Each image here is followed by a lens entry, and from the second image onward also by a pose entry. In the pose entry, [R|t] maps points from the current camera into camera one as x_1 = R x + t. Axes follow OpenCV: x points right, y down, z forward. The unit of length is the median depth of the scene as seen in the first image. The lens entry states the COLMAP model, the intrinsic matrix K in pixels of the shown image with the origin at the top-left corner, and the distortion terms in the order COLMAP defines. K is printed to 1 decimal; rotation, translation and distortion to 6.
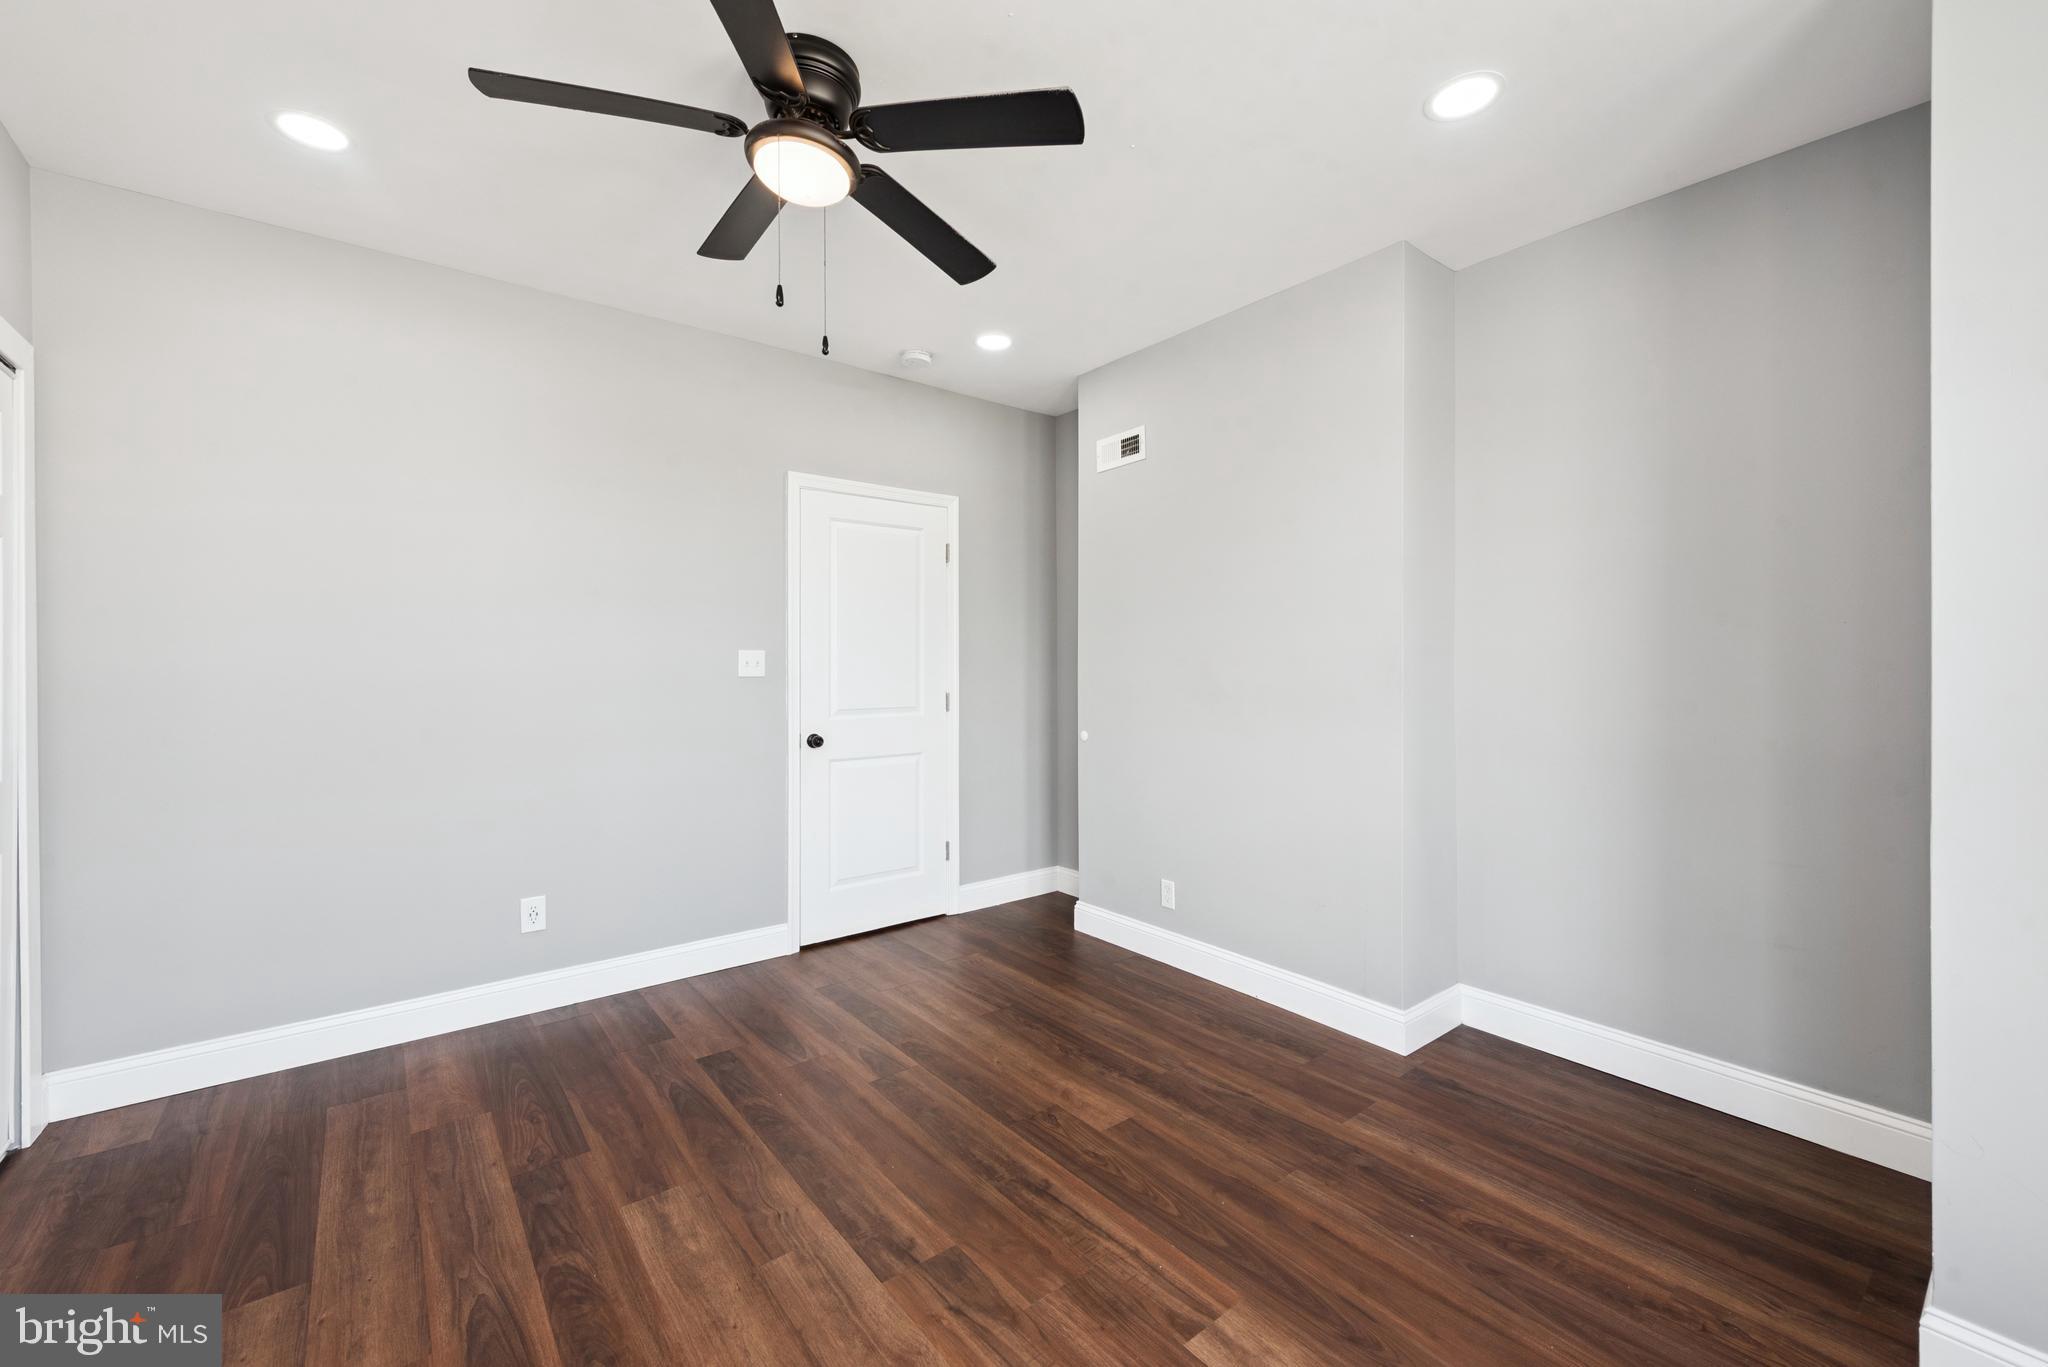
lens RADIAL K [[813.8, 0, 1027.8], [0, 813.8, 691.4], [0, 0, 1]] dist [0.001775, 0.000310]
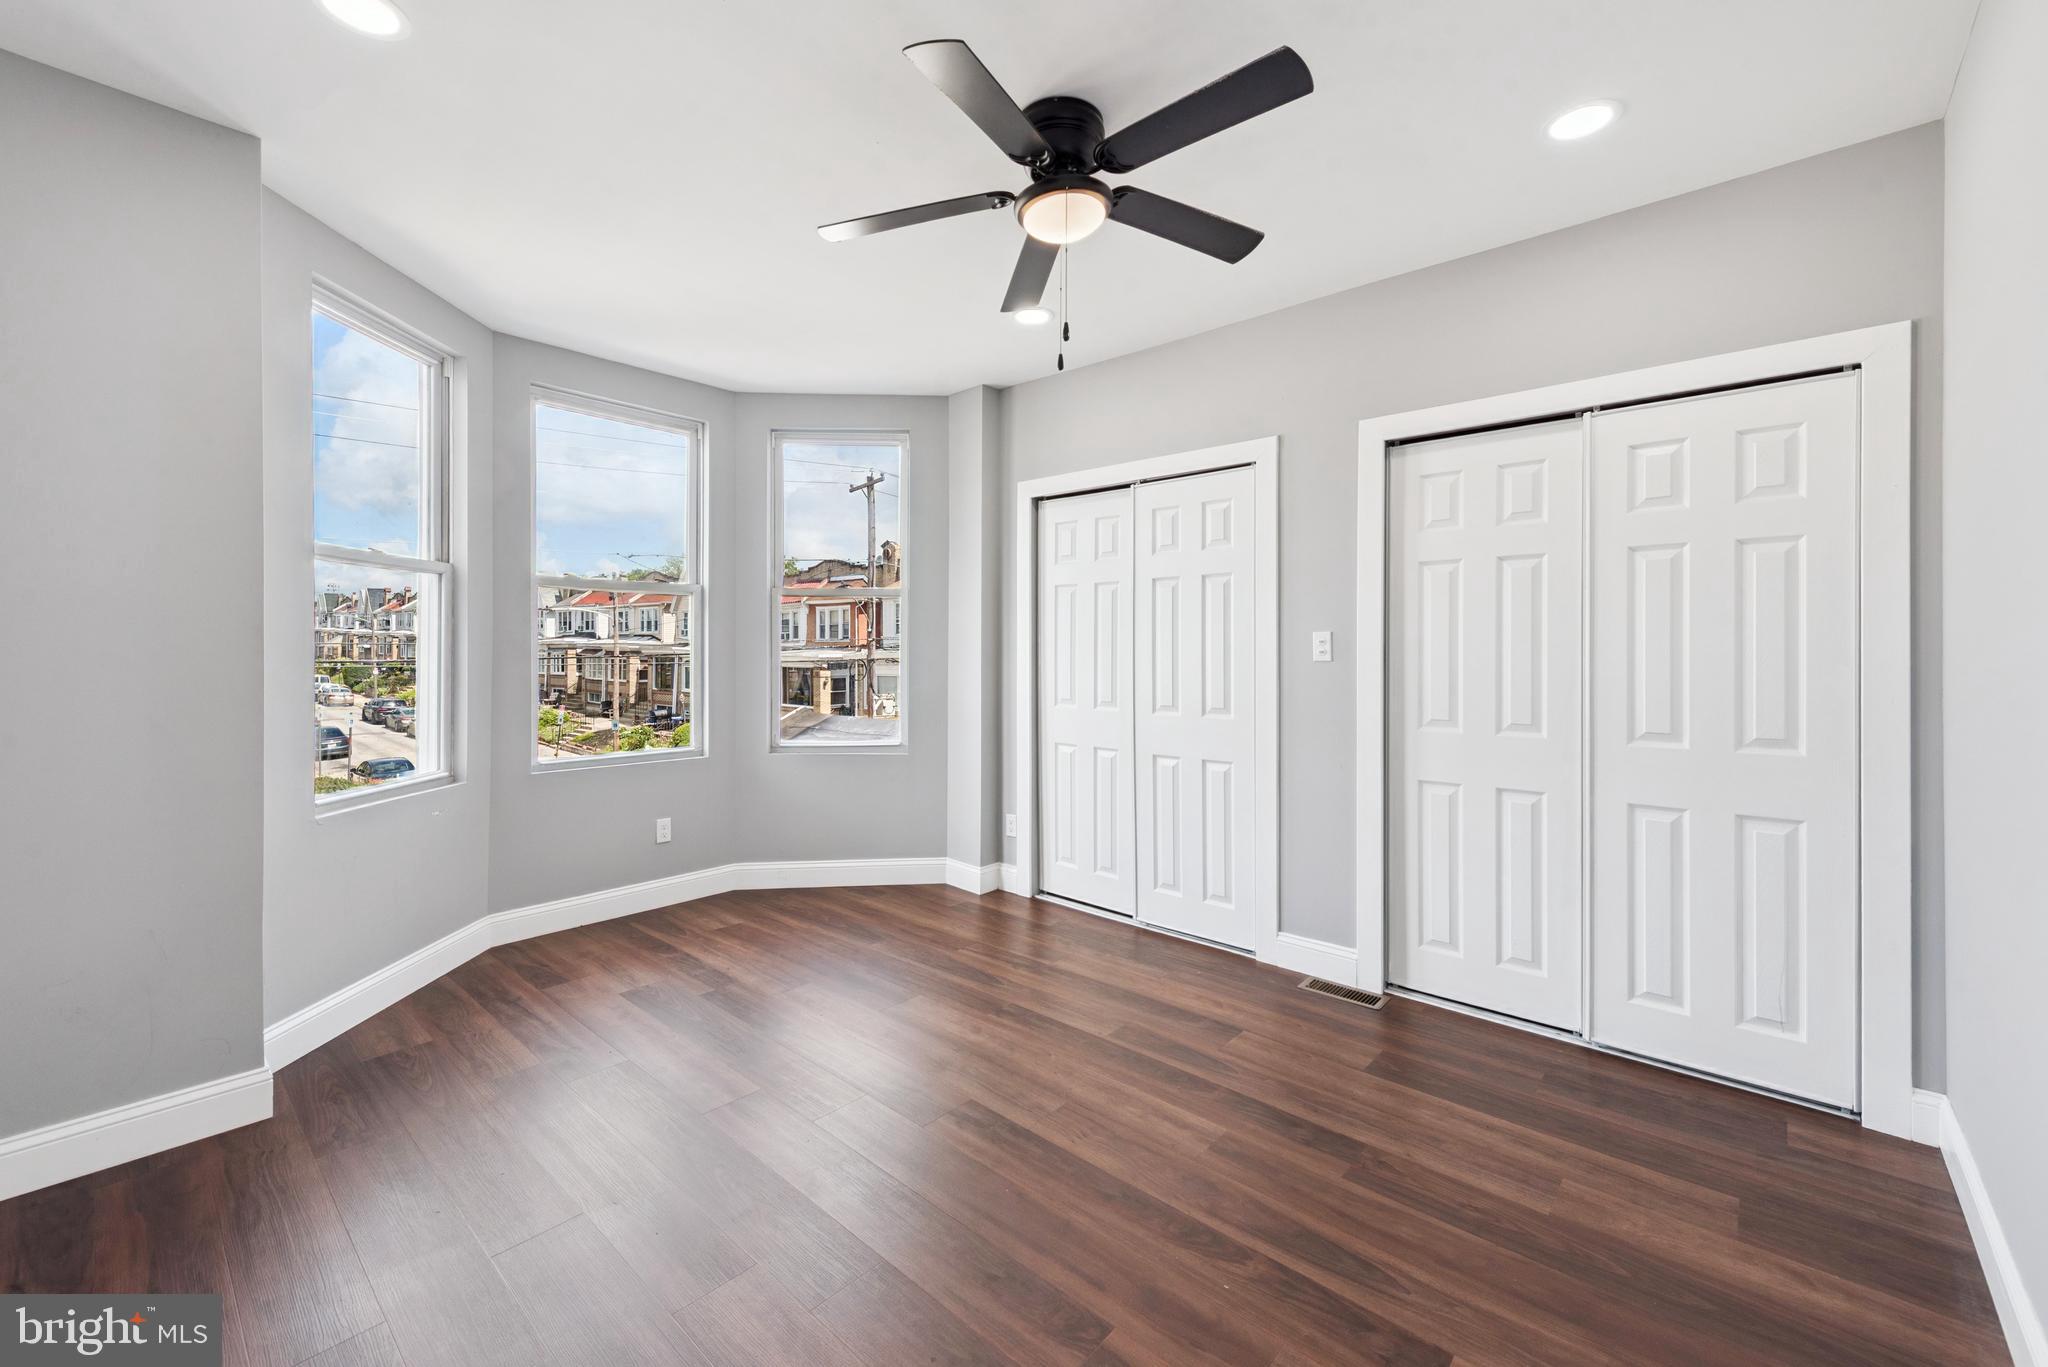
lens RADIAL K [[813.8, 0, 1027.8], [0, 813.8, 691.4], [0, 0, 1]] dist [0.001775, 0.000310]
pose [[-0.987294, 0.003696, -0.158860, -0.042525], [-0.005698, 0.998263, 0.058642, -0.038743], [0.158801, 0.058802, -0.985558, 1.862642]]
